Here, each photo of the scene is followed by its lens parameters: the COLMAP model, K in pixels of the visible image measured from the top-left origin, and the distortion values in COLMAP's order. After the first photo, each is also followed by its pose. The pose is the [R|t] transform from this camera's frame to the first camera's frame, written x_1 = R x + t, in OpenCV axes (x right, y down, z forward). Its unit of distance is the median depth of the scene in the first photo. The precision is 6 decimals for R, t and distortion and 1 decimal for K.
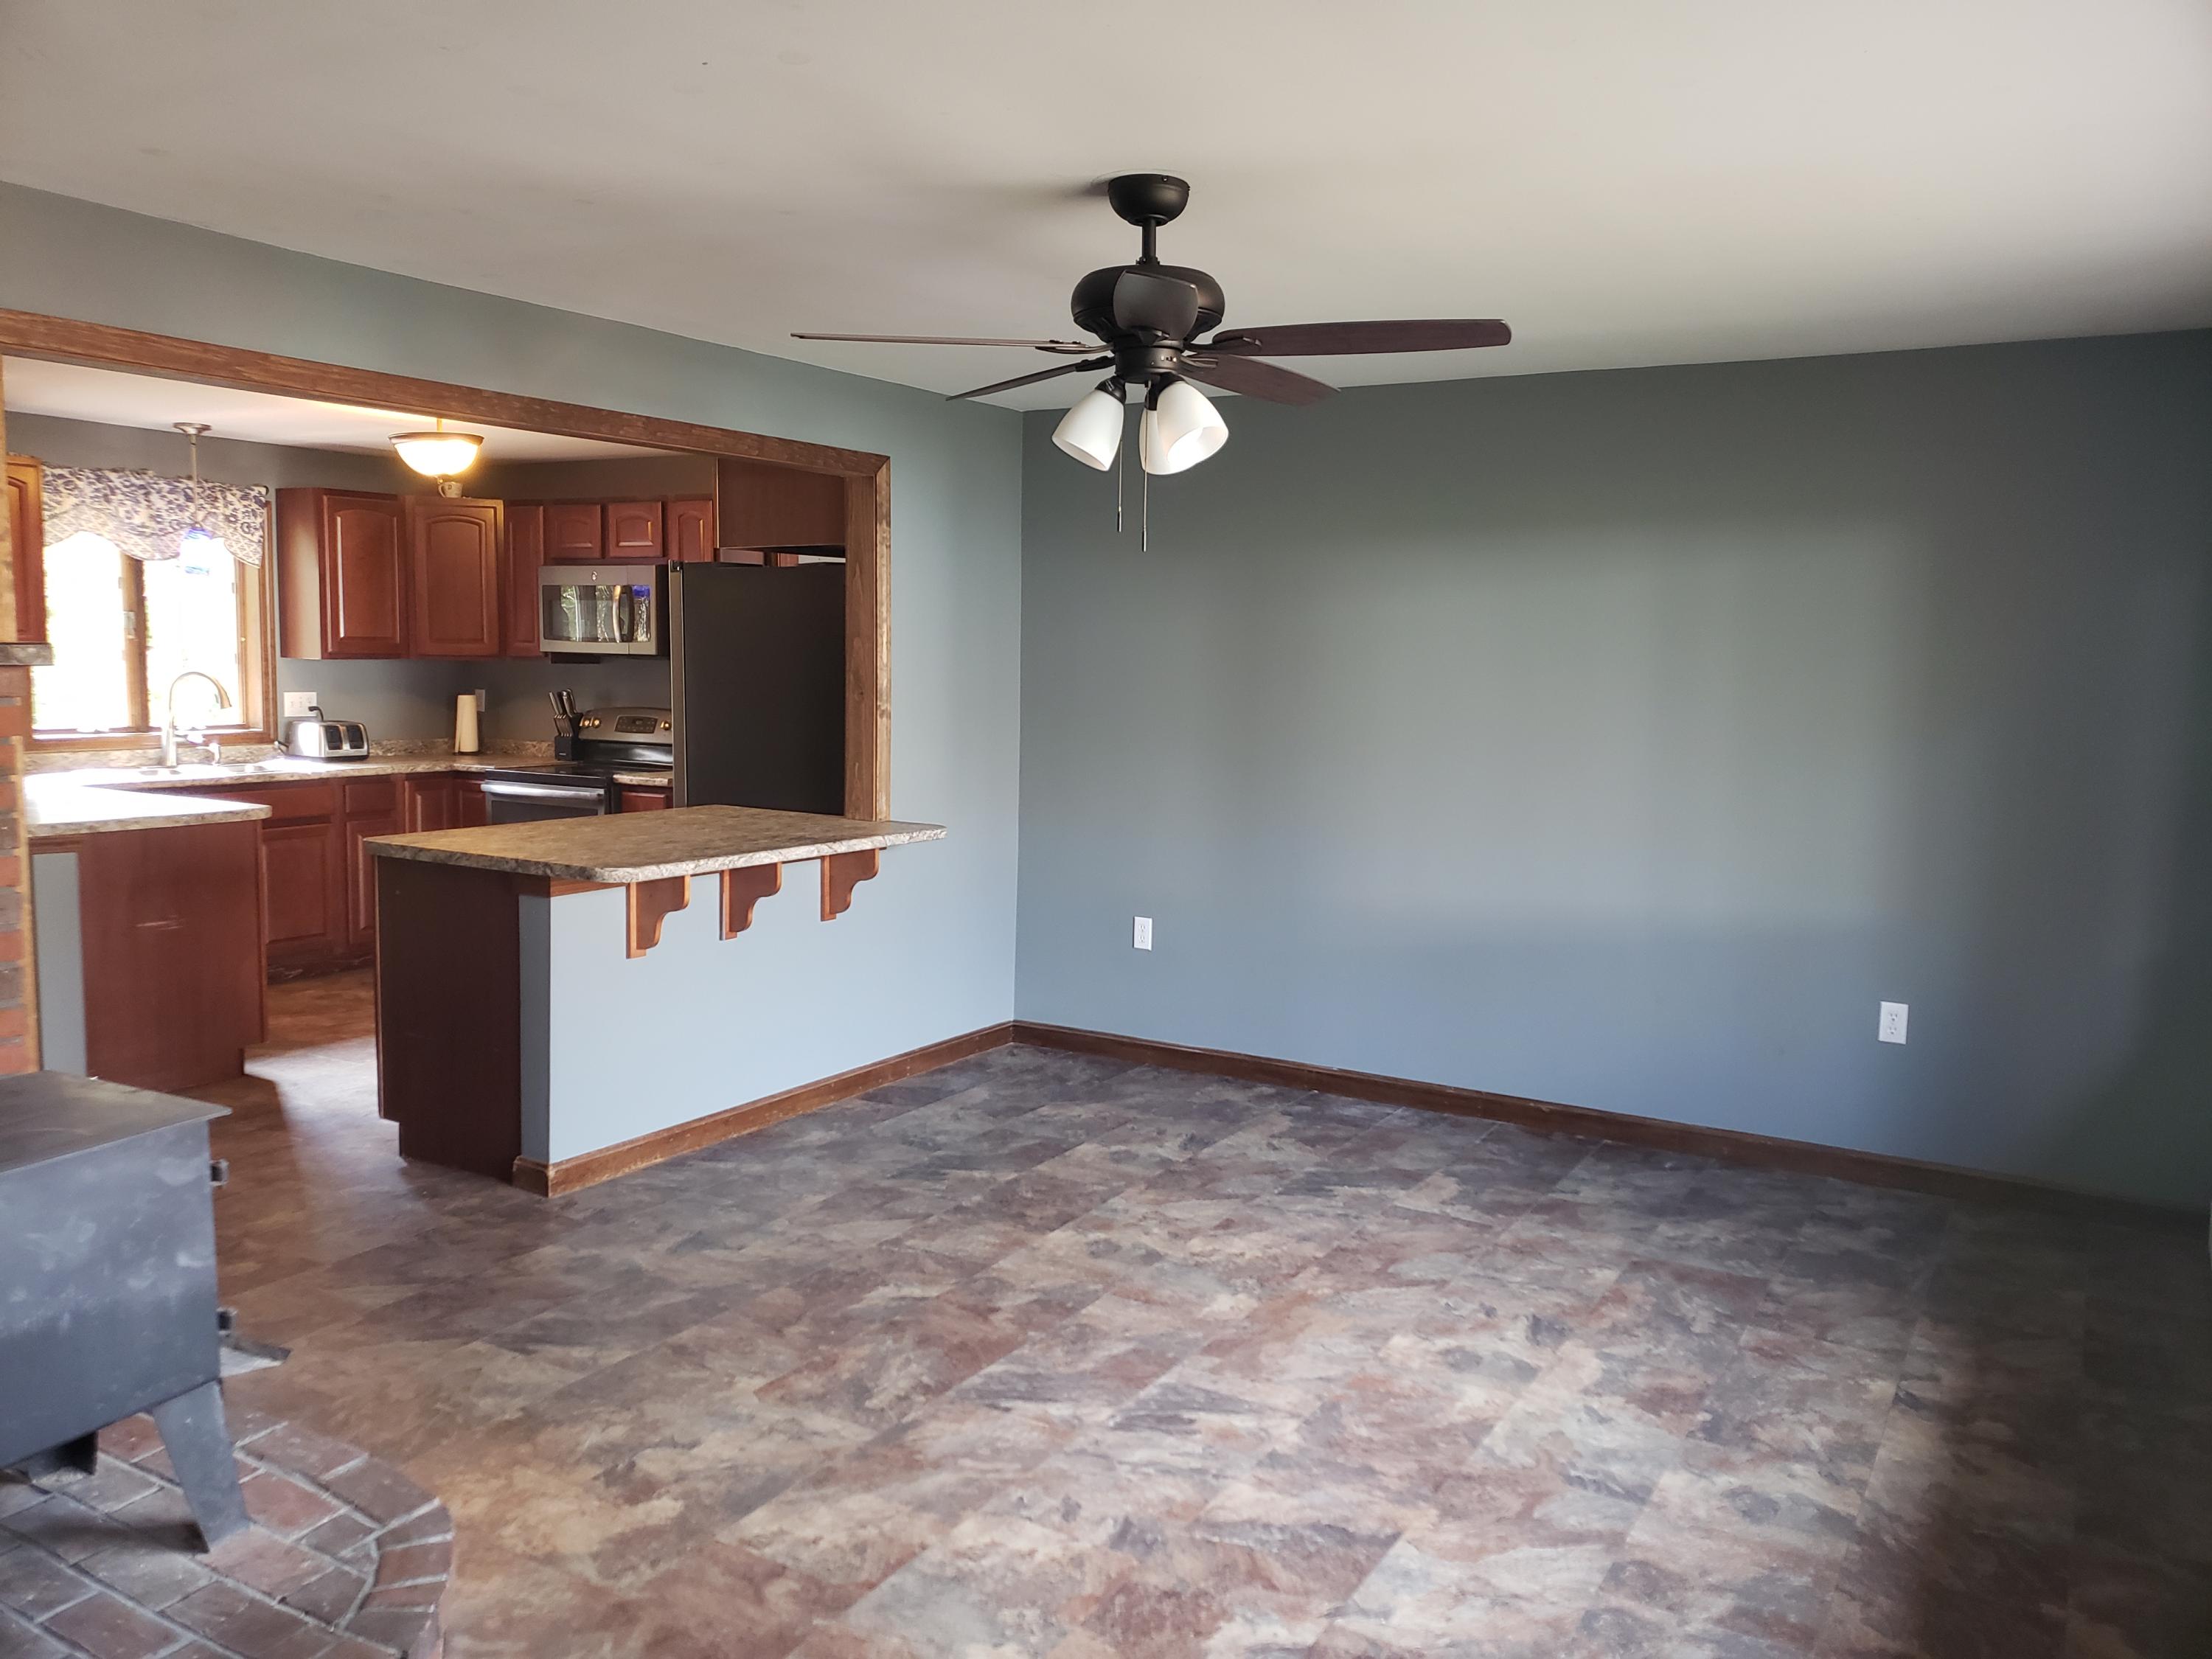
lens RADIAL K [[1665.3, 0, 1106.0], [0, 1665.3, 829.5], [0, 0, 1]] dist [0.094141, -0.153980]
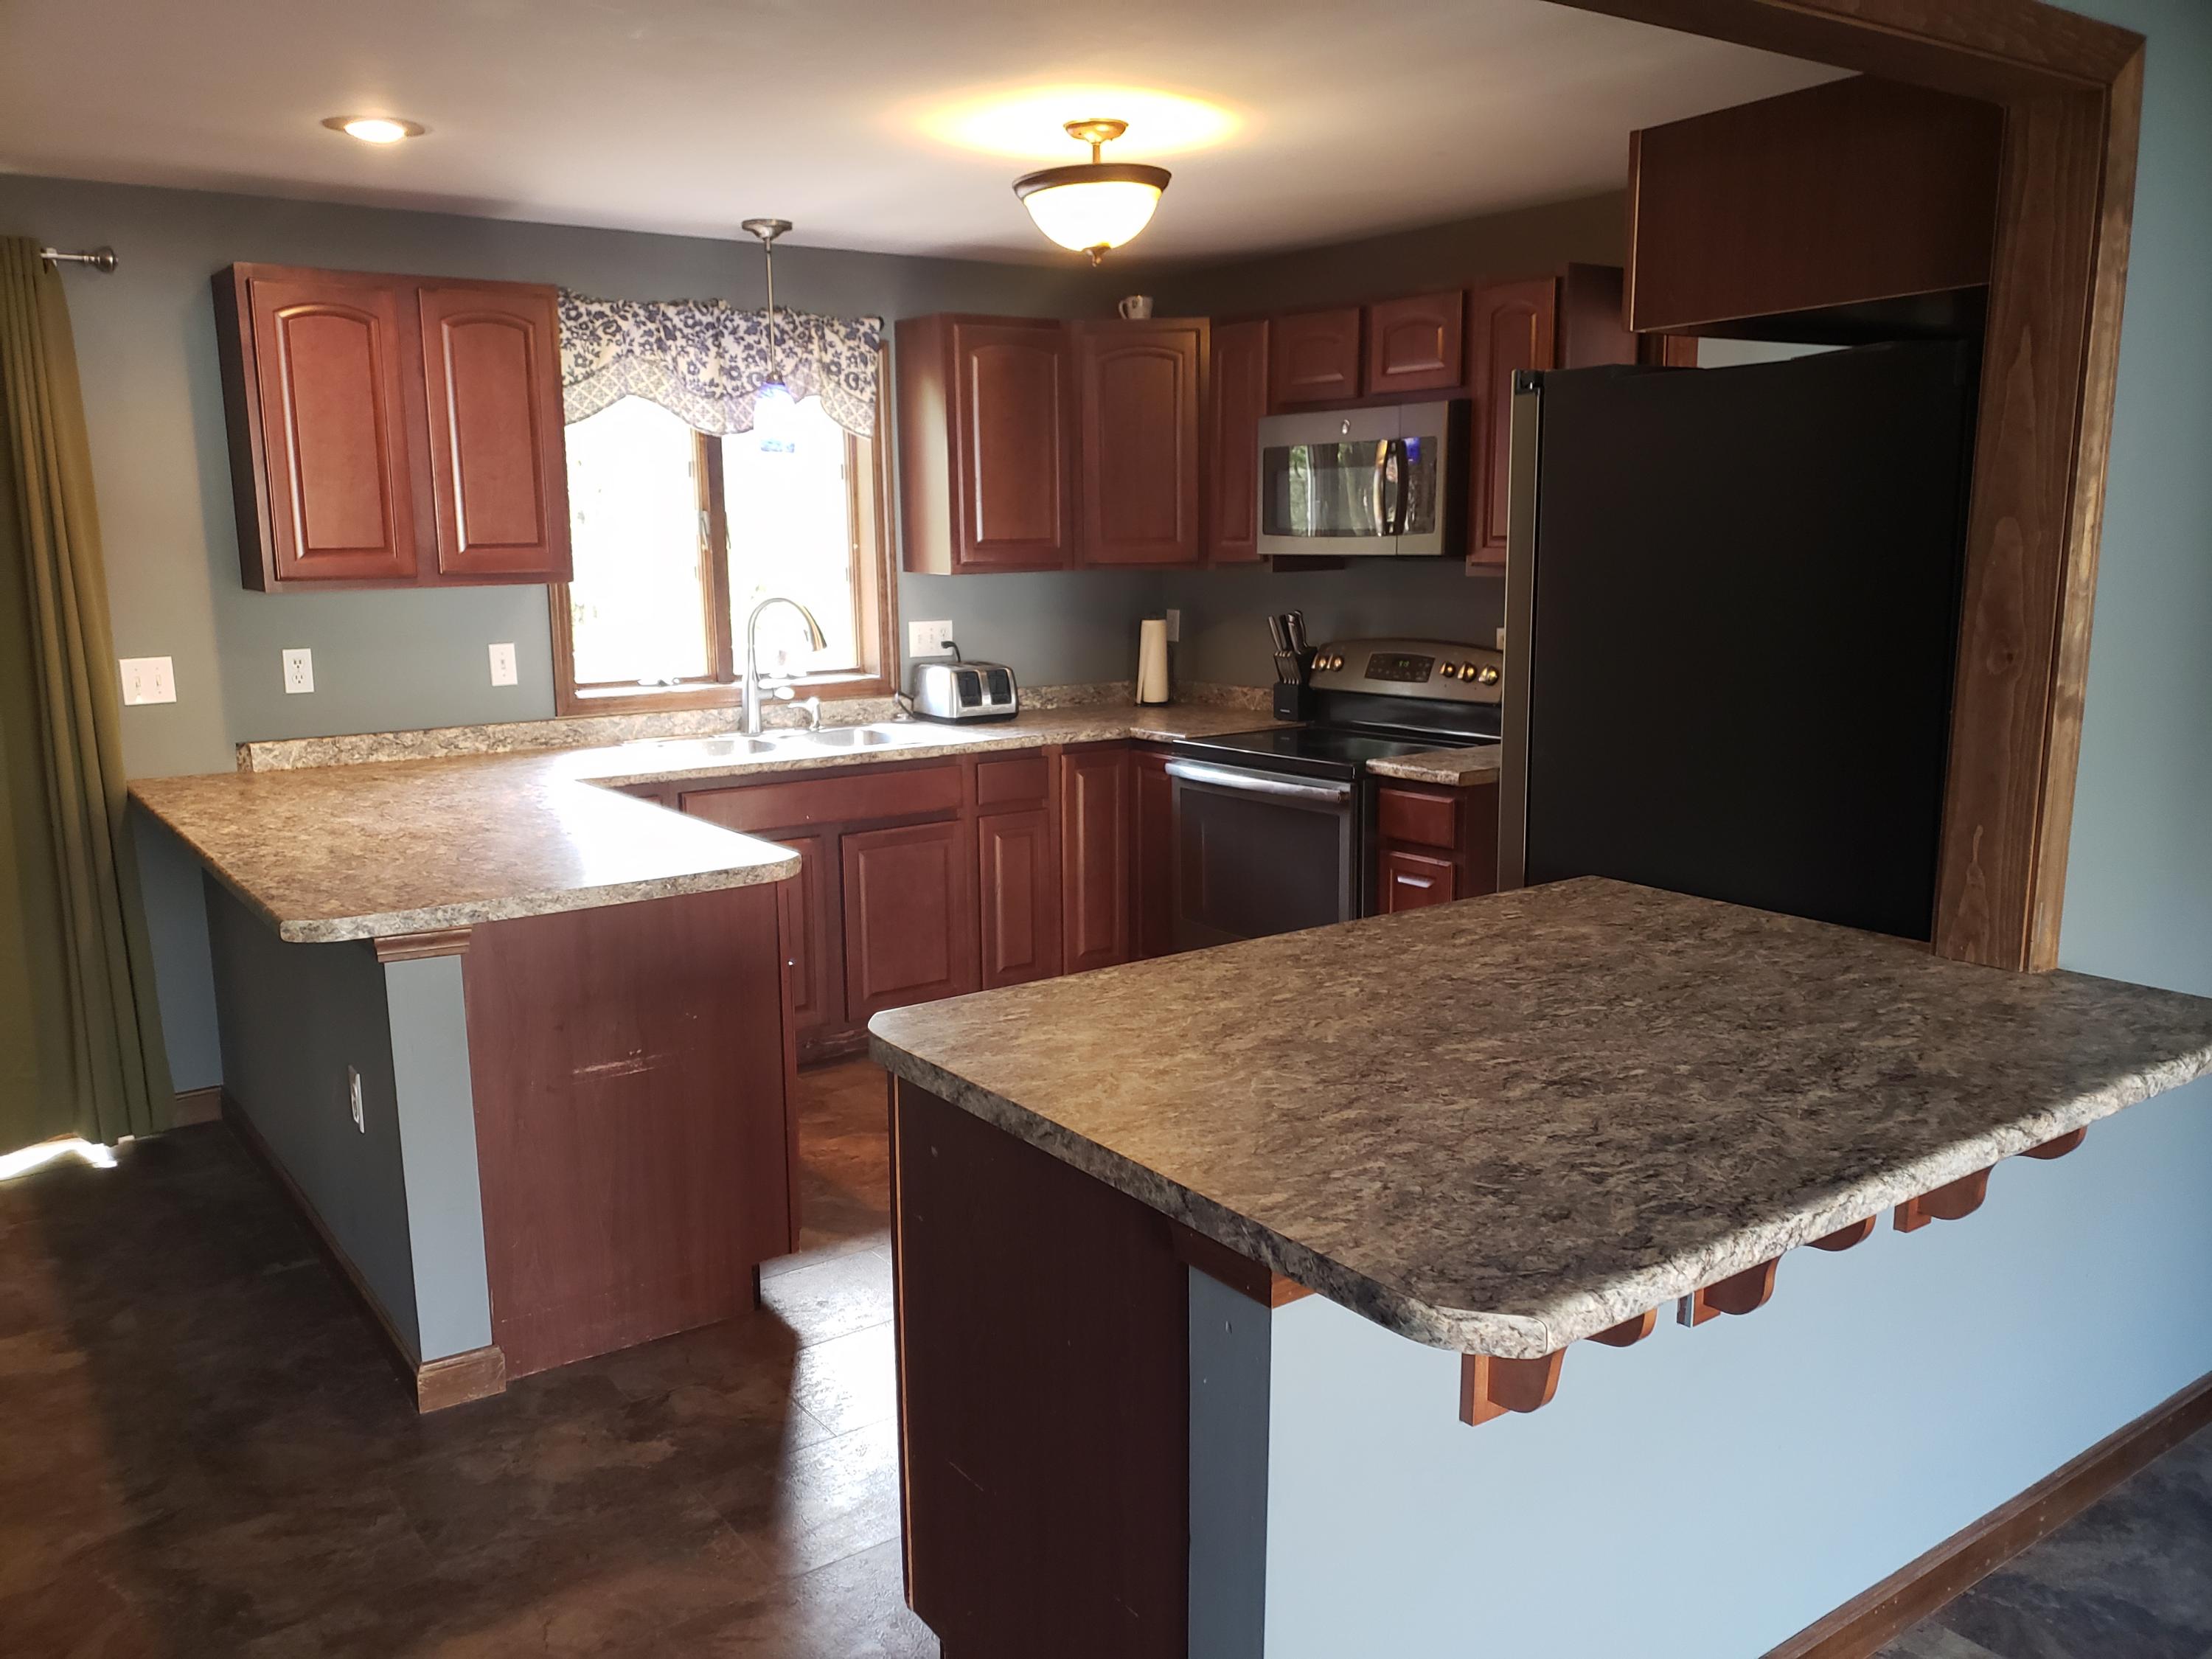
lens RADIAL K [[1713.8, 0, 1106.0], [0, 1713.8, 829.5], [0, 0, 1]] dist [0.000784, -0.000912]
pose [[0.917291, 0.043400, -0.395845, -0.134294], [-0.016975, 0.997401, 0.070018, -0.048580], [0.397856, -0.057507, 0.915644, 0.396734]]
